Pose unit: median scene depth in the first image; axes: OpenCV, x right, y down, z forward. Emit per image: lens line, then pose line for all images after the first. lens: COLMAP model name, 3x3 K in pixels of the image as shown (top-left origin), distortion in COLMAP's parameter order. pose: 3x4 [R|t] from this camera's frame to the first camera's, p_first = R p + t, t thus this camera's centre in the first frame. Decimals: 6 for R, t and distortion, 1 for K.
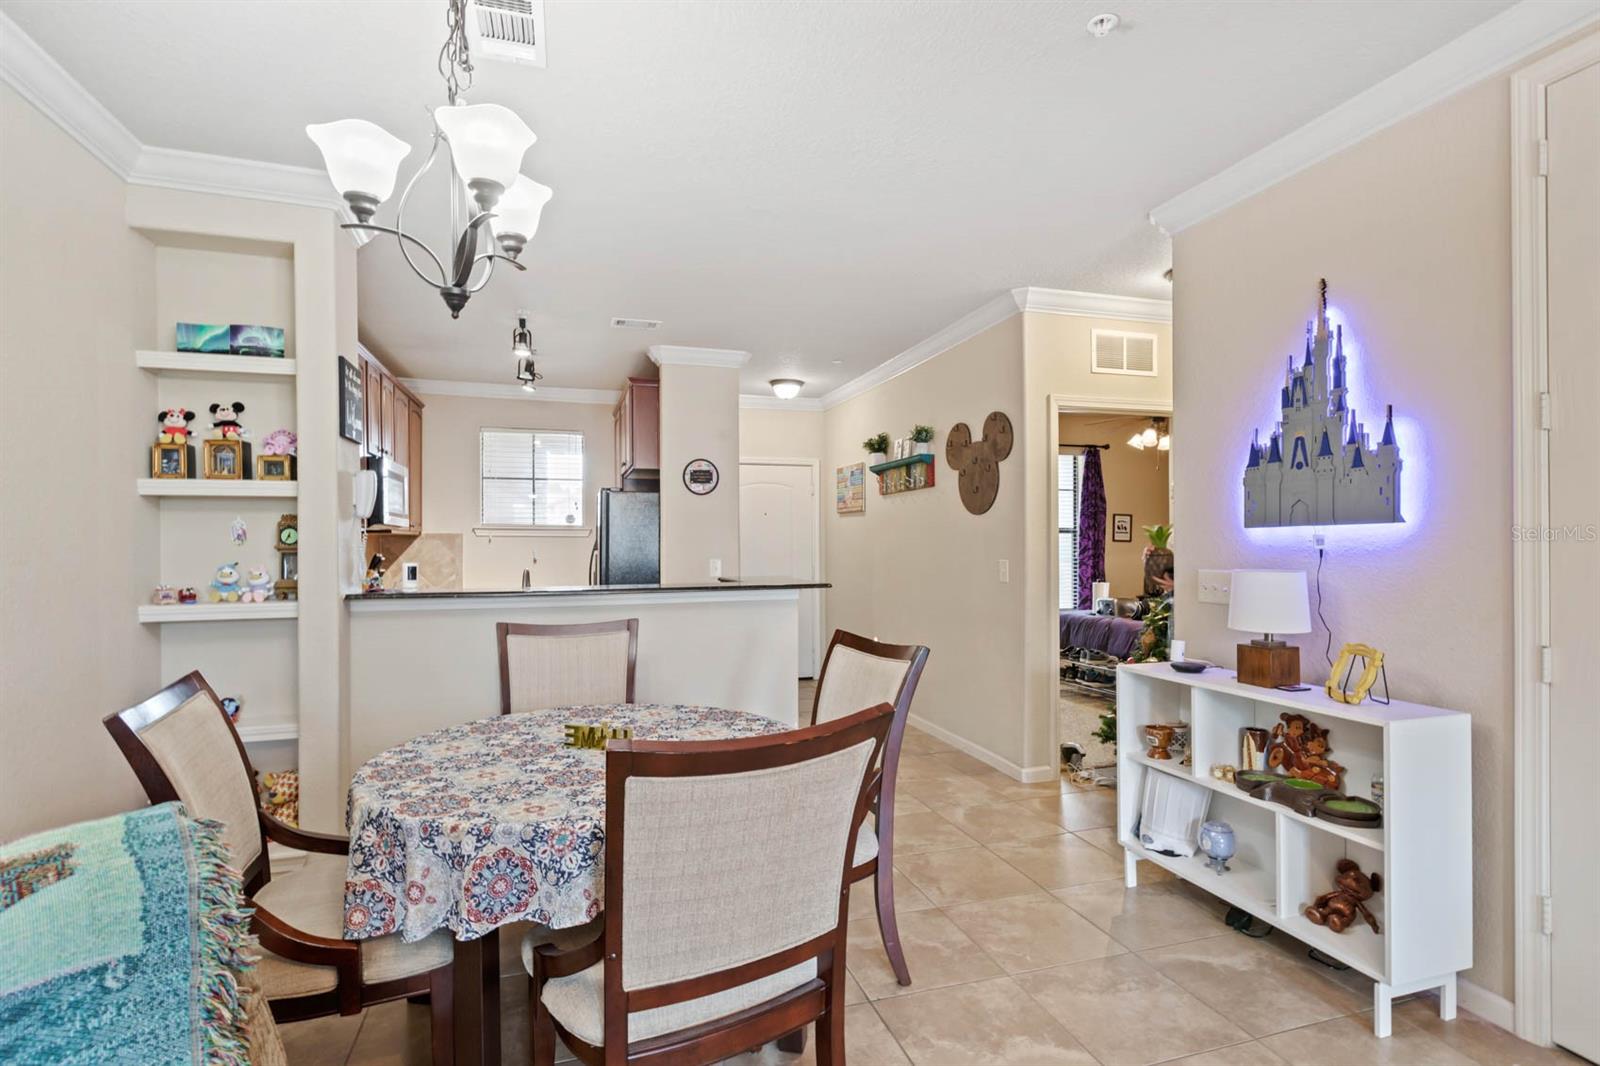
lens RADIAL K [[752.2, 0, 791.0], [0, 752.2, 543.8], [0, 0, 1]] dist [0.001791, 0.000208]
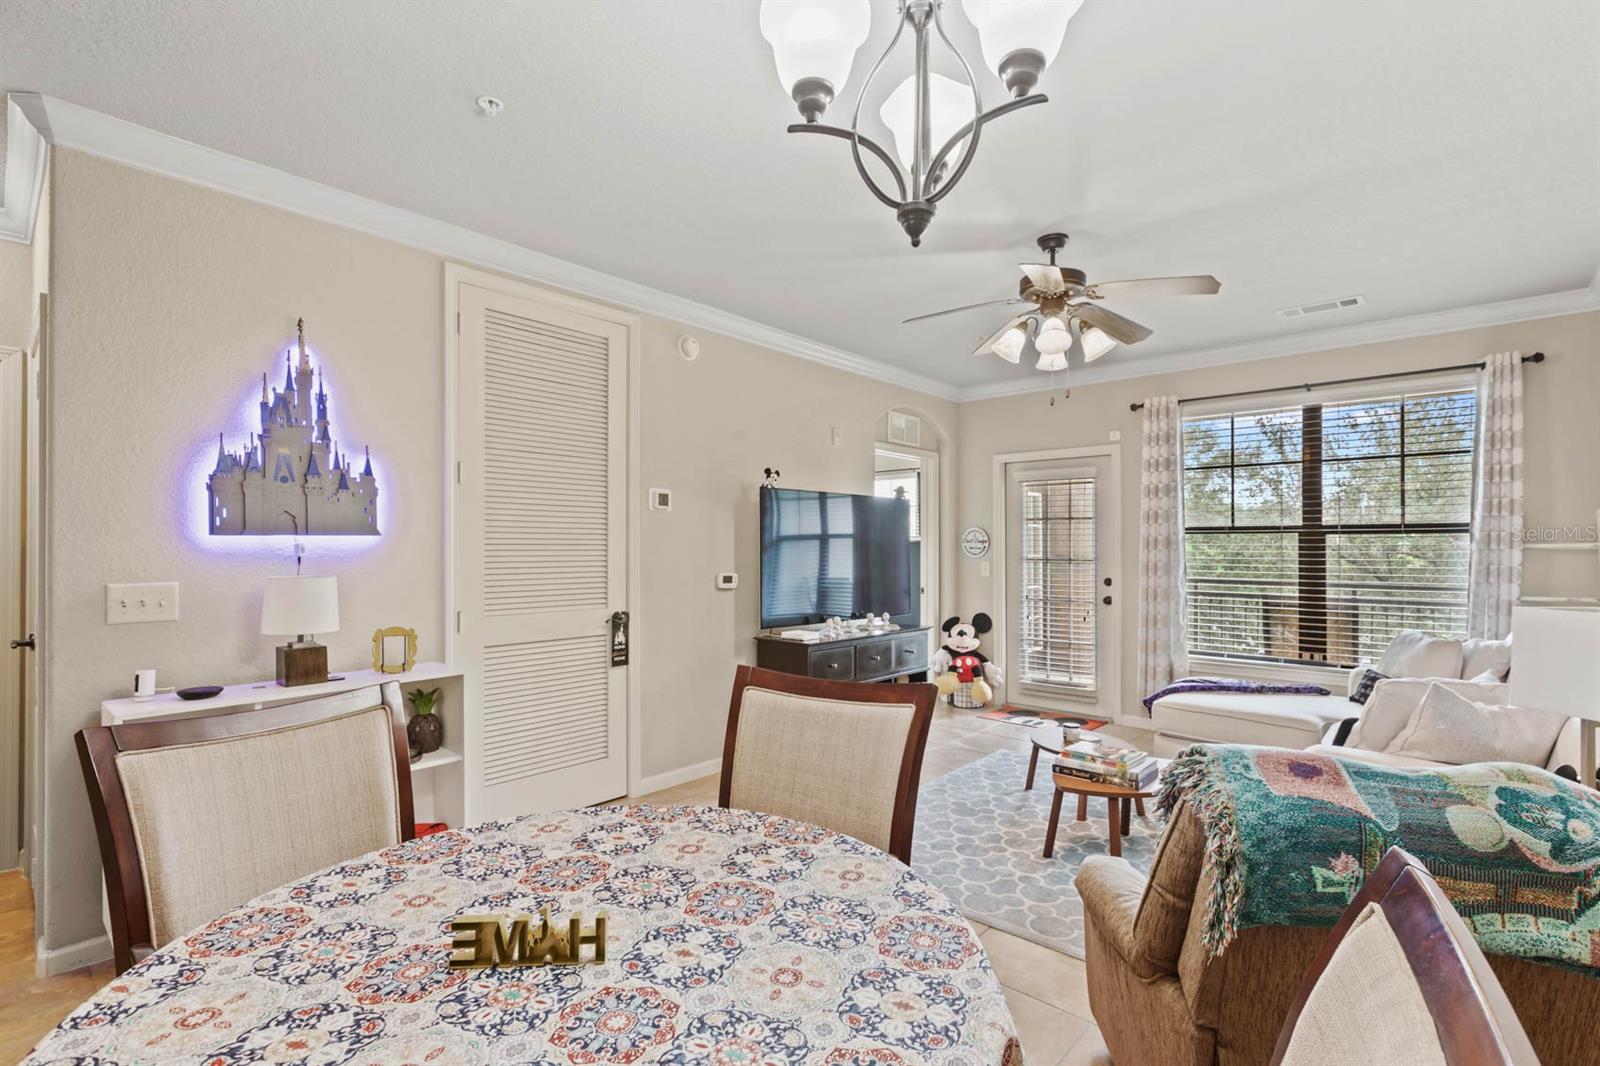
lens RADIAL K [[741.9, 0, 807.2], [0, 741.9, 540.0], [0, 0, 1]] dist [0.003713, 0.000110]
pose [[-0.520689, 0.013544, 0.853639, -0.547510], [0.002810, 0.999896, -0.014151, 0.000340], [-0.853742, -0.004970, -0.520672, 0.795906]]
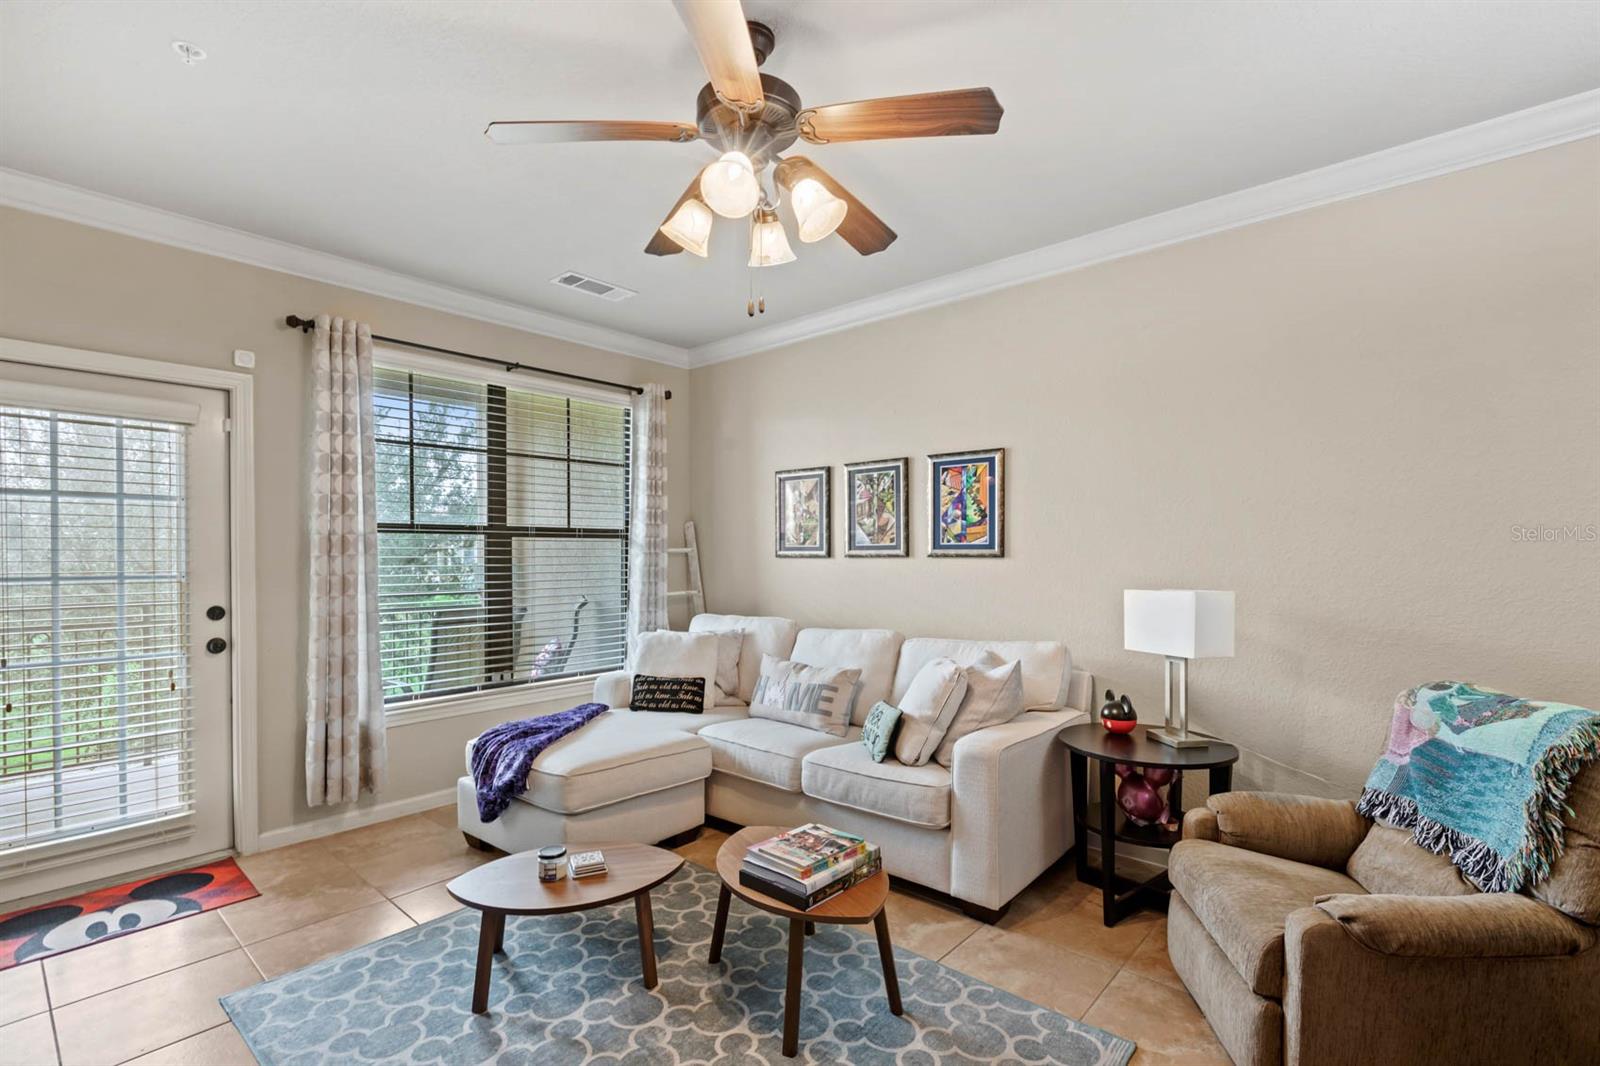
lens RADIAL K [[738.9, 0, 796.1], [0, 738.9, 559.5], [0, 0, 1]] dist [0.001503, -0.000086]
pose [[-0.852160, 0.011862, -0.523146, 0.521100], [0.005424, 0.999890, 0.013838, -0.004726], [0.523253, 0.008955, -0.852131, 0.500734]]
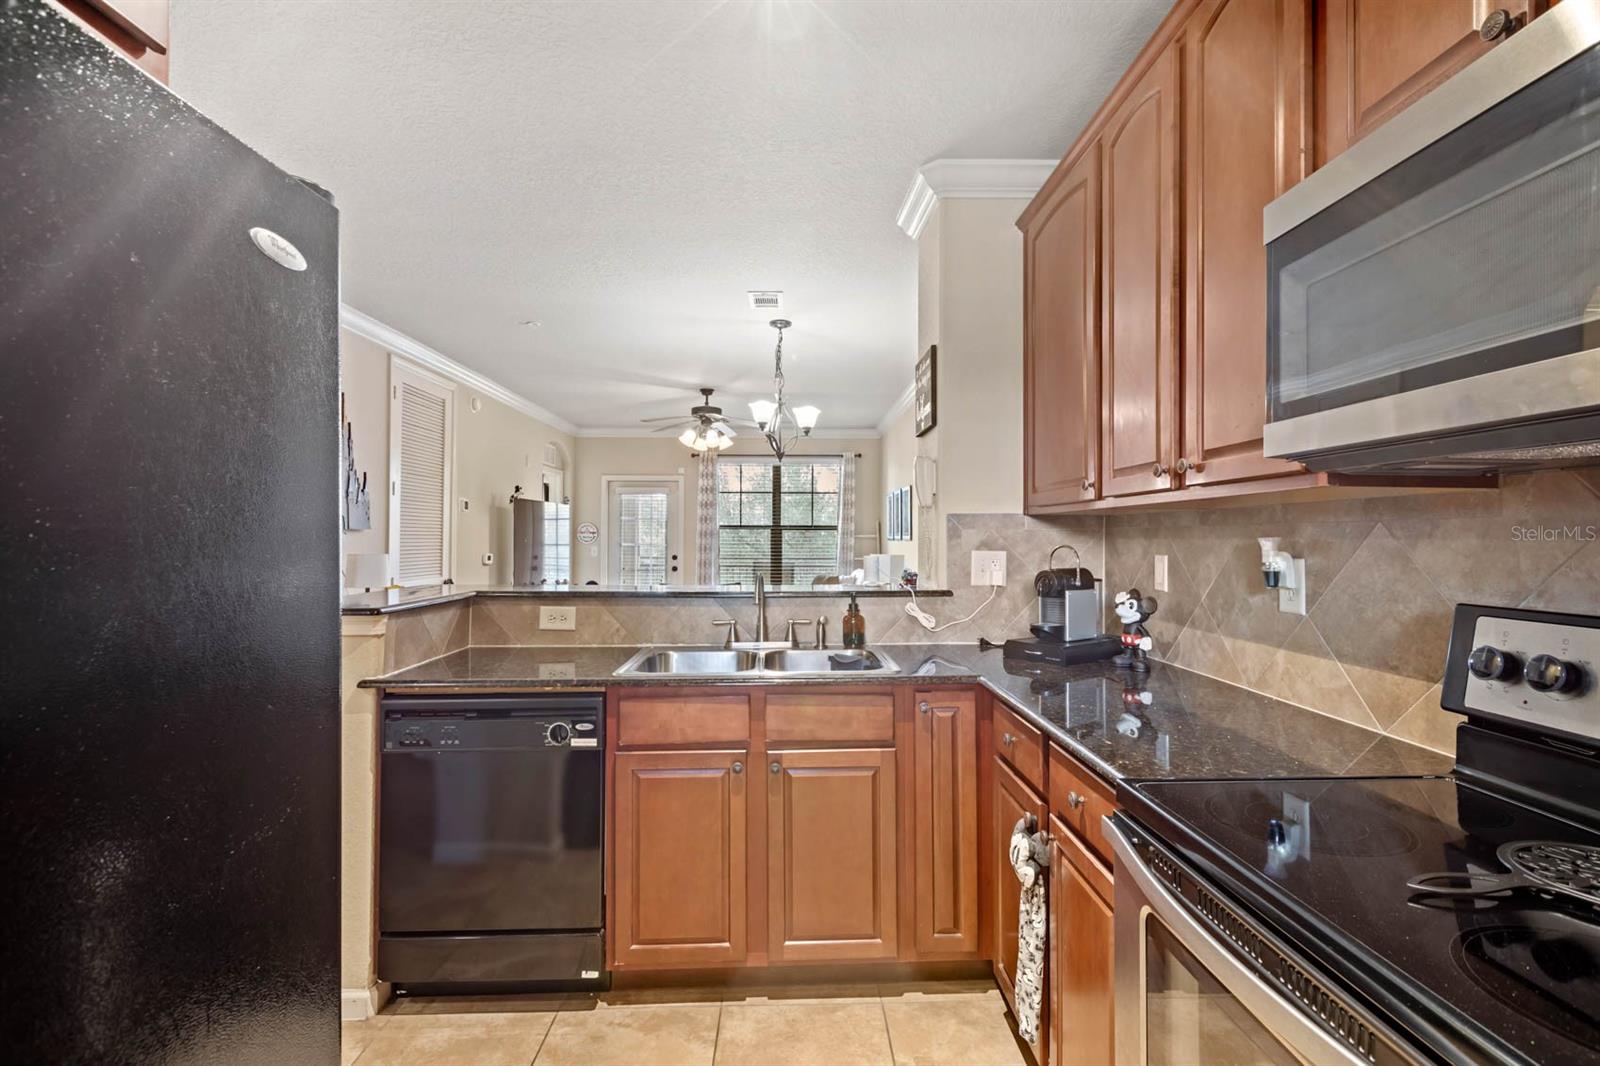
lens RADIAL K [[744.8, 0, 807.4], [0, 744.8, 517.8], [0, 0, 1]] dist [-0.001111, -0.000045]
pose [[-0.963816, 0.011522, 0.266320, -0.713213], [0.004783, 0.999652, -0.025938, -0.000541], [-0.266526, -0.023725, -0.963536, 2.054469]]
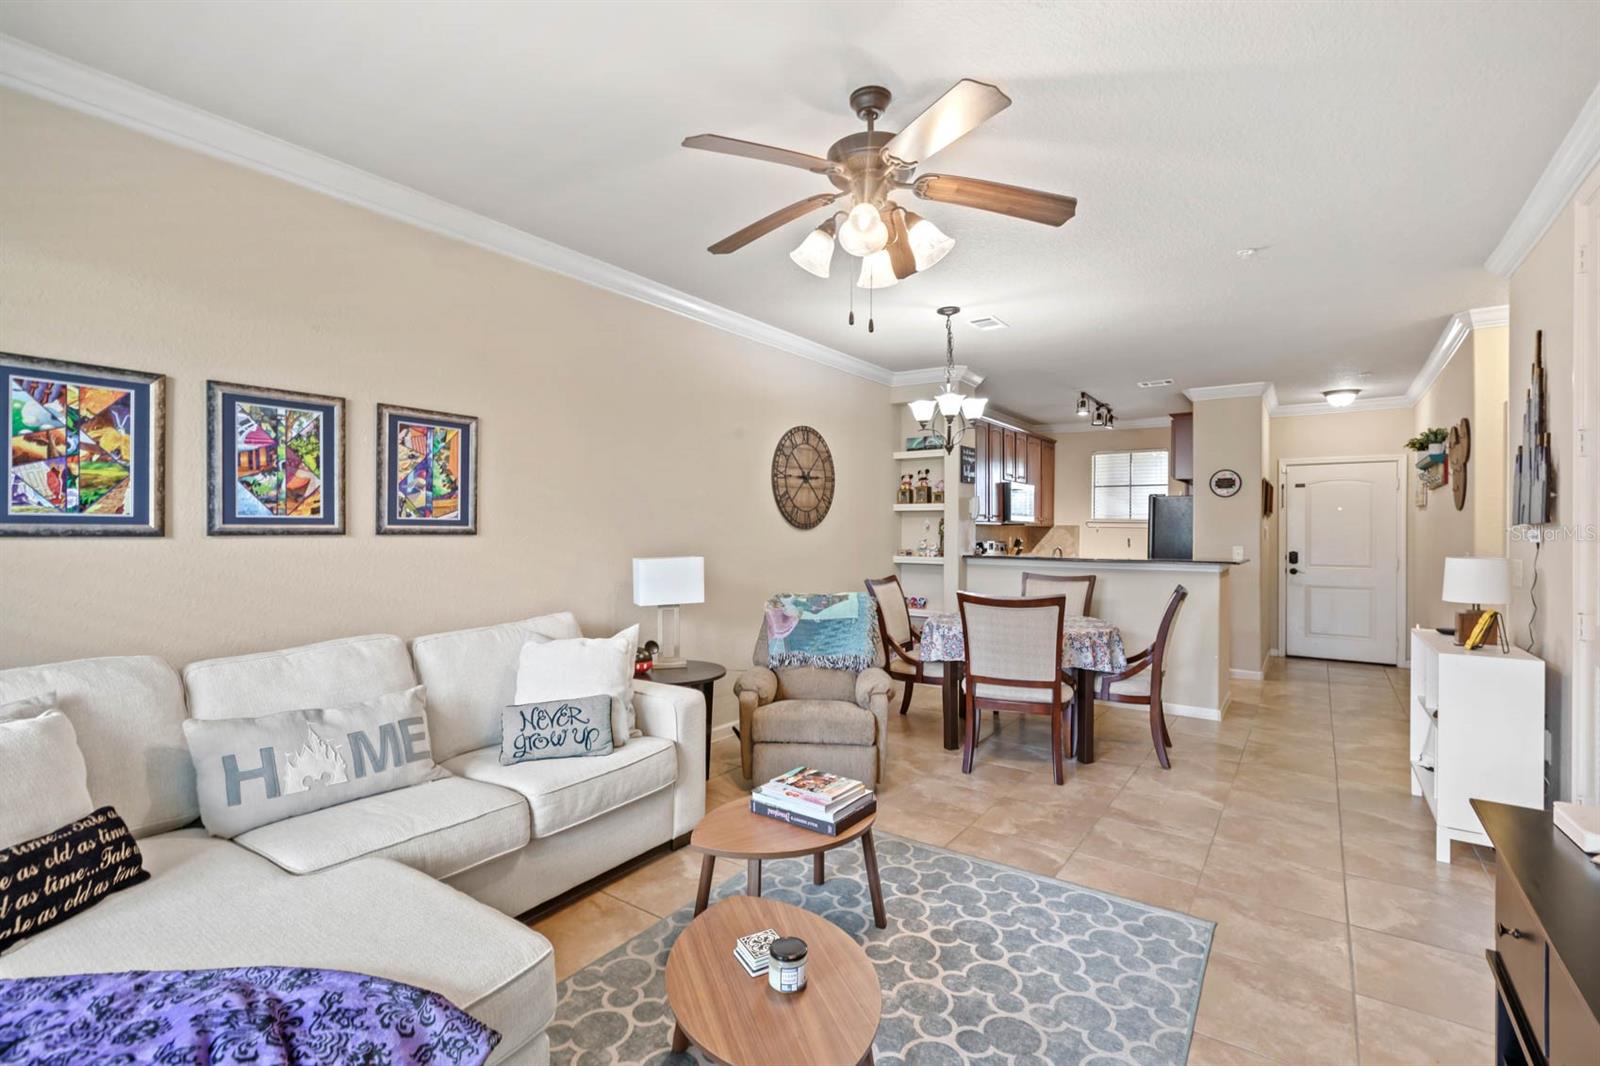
lens RADIAL K [[713.6, 0, 814.1], [0, 713.6, 524.8], [0, 0, 1]] dist [-0.000069, 0.000034]
pose [[0.616291, 0.004302, -0.787507, 0.772215], [-0.011825, 0.999923, -0.003791, -0.006577], [0.787430, 0.011649, 0.616295, -0.613576]]
